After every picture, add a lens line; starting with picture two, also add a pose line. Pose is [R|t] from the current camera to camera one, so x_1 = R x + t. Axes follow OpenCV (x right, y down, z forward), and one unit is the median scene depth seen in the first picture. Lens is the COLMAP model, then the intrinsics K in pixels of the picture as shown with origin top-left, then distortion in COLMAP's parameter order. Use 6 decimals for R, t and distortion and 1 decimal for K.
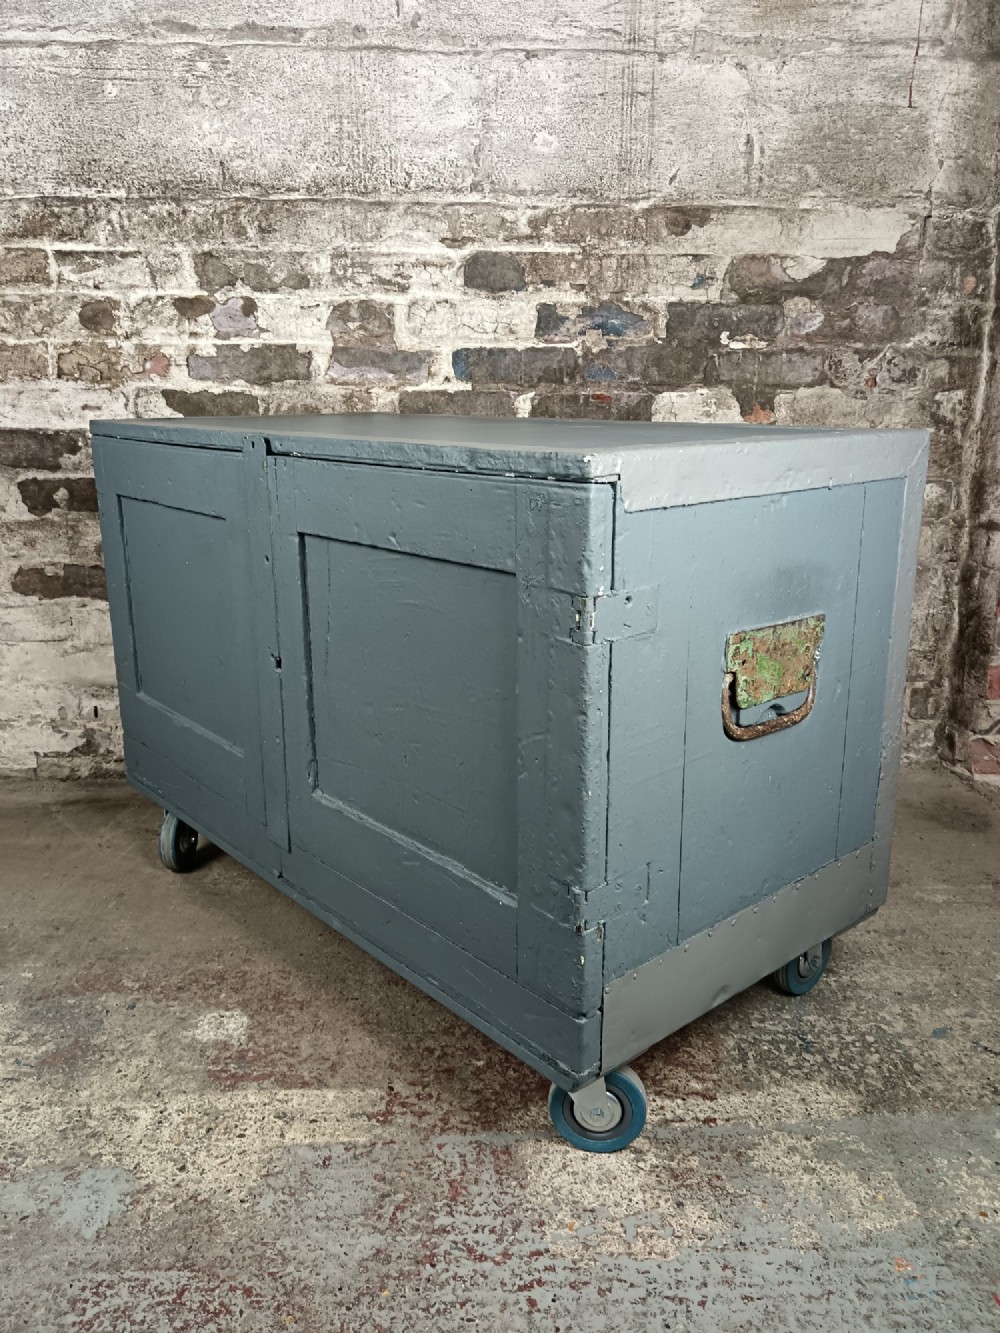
lens RADIAL K [[1045.8, 0, 495.7], [0, 1045.8, 666.2], [0, 0, 1]] dist [-0.004906, -0.000852]
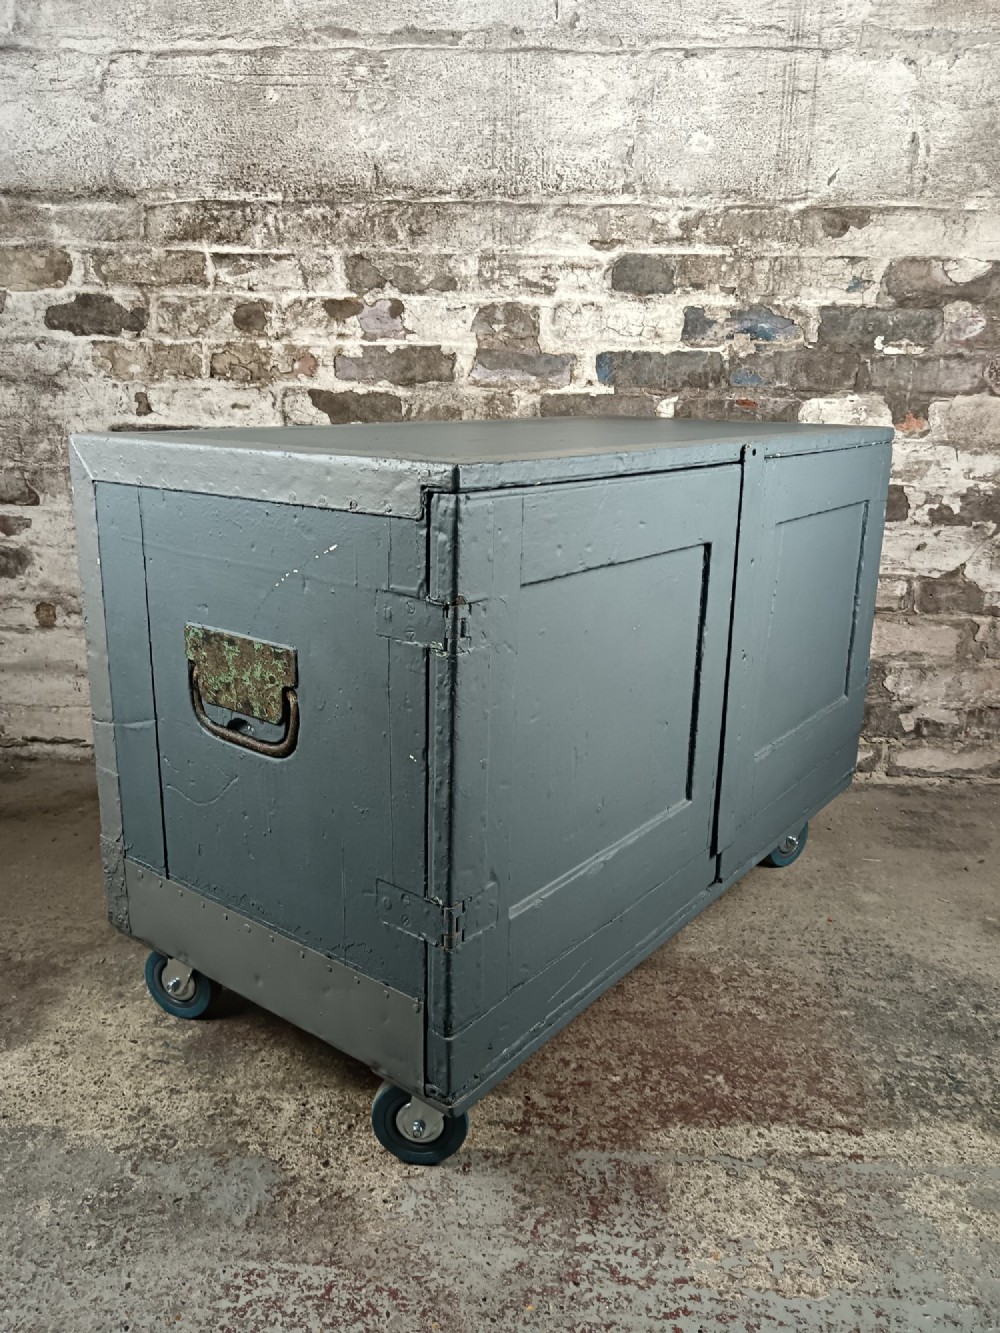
lens RADIAL K [[1045.8, 0, 494.1], [0, 1045.8, 665.6], [0, 0, 1]] dist [-0.004906, -0.000852]
pose [[0.994739, 0.037023, -0.095515, -0.033206], [-0.036535, 0.999309, 0.006854, -0.009624], [0.095703, -0.003328, 0.995404, 0.002149]]
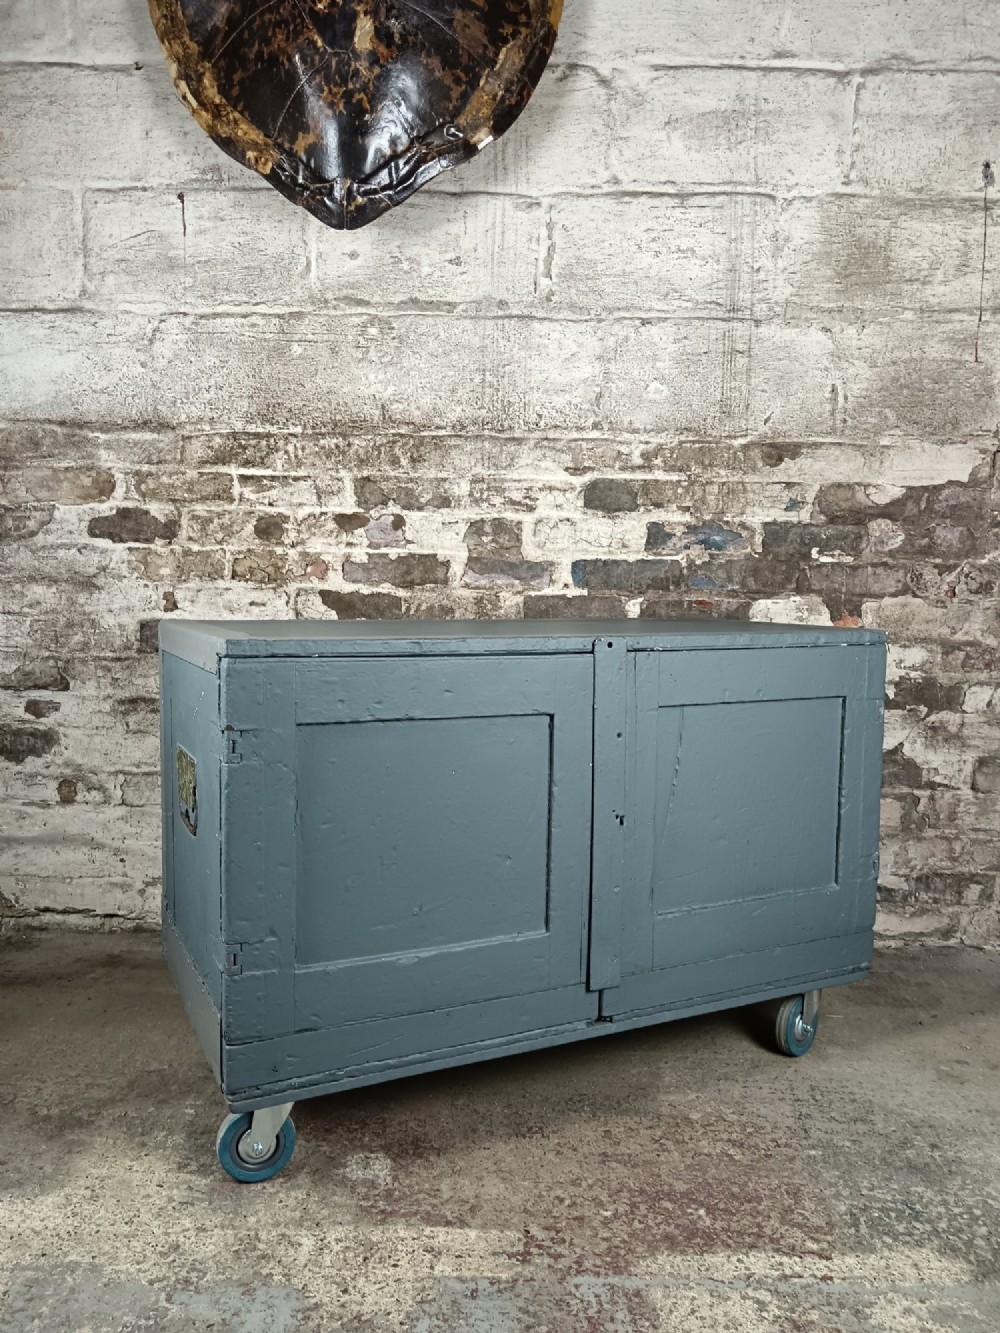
lens RADIAL K [[1045.8, 0, 493.2], [0, 1045.8, 664.6], [0, 0, 1]] dist [-0.004906, -0.000852]
pose [[0.997266, 0.021396, -0.070729, -0.045365], [-0.032952, 0.985491, -0.166500, 0.002311], [0.066140, 0.168376, 0.983501, -0.111131]]
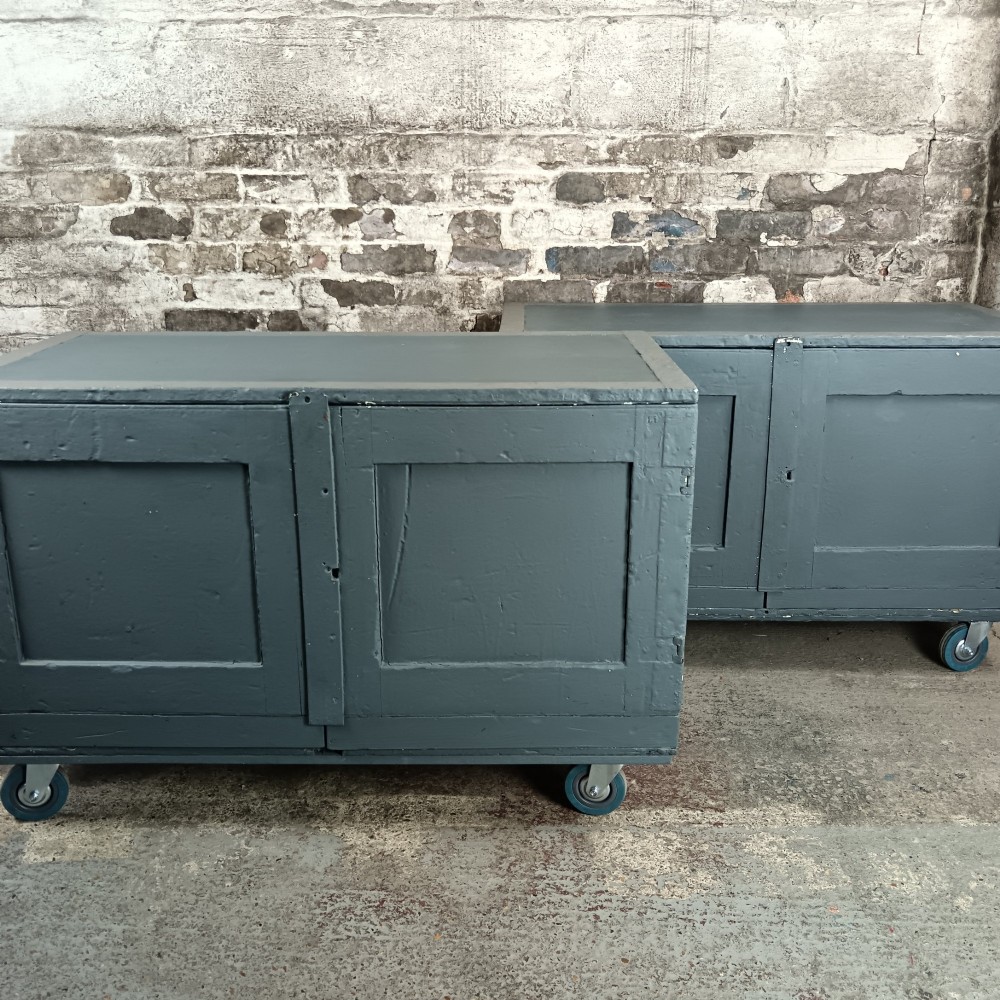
lens RADIAL K [[1049.0, 0, 489.4], [0, 1049.0, 499.0], [0, 0, 1]] dist [-0.001235, 0.000000]
pose [[0.997251, 0.017663, -0.071966, -0.012658], [-0.014631, 0.998992, 0.042442, -0.052190], [0.072643, -0.041272, 0.996504, -0.300031]]
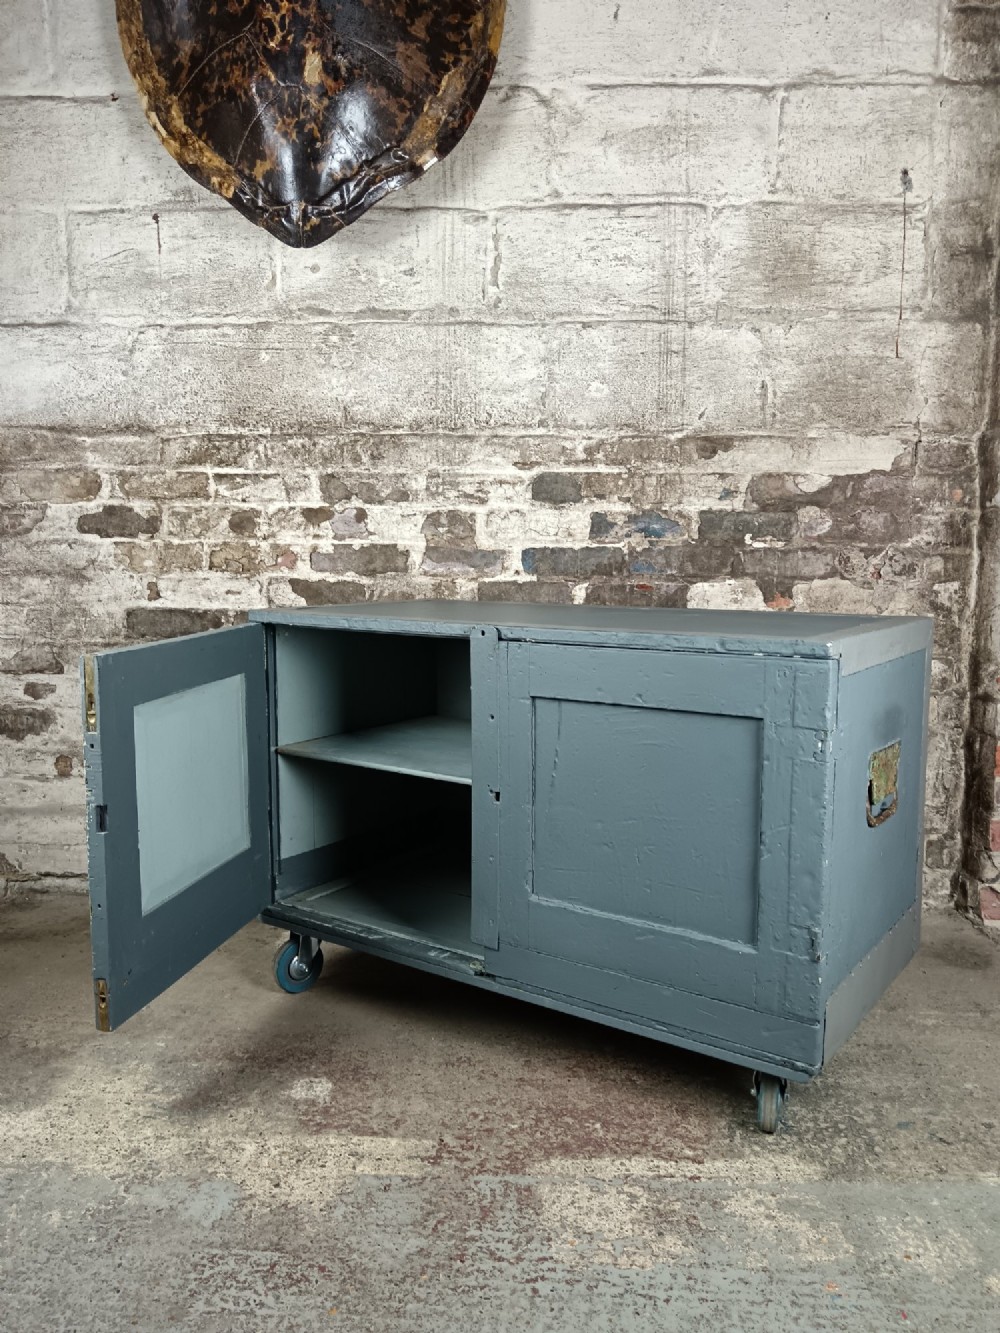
lens RADIAL K [[1045.8, 0, 495.5], [0, 1045.8, 665.4], [0, 0, 1]] dist [-0.004906, -0.000852]
pose [[0.995244, 0.013233, -0.096512, 0.049641], [-0.027323, 0.988881, -0.146179, 0.014273], [0.093505, 0.148121, 0.984539, -0.198996]]
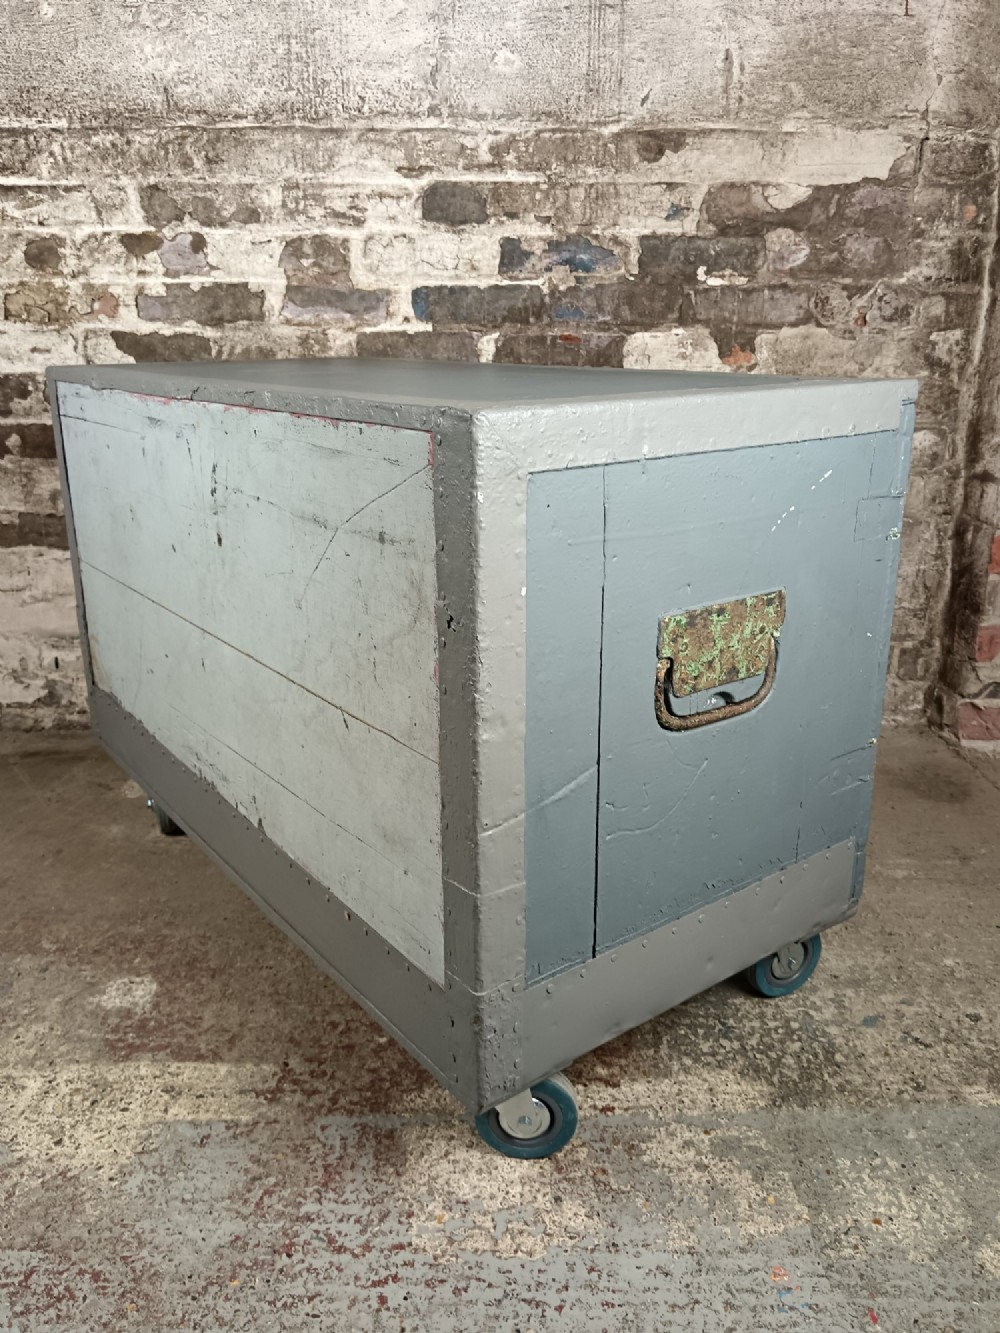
lens RADIAL K [[1045.8, 0, 497.3], [0, 1045.8, 665.7], [0, 0, 1]] dist [-0.004906, -0.000852]
pose [[0.998823, 0.012411, -0.046886, 0.087730], [-0.009719, 0.998315, 0.057212, -0.015385], [0.047517, -0.056689, 0.997261, 0.037875]]
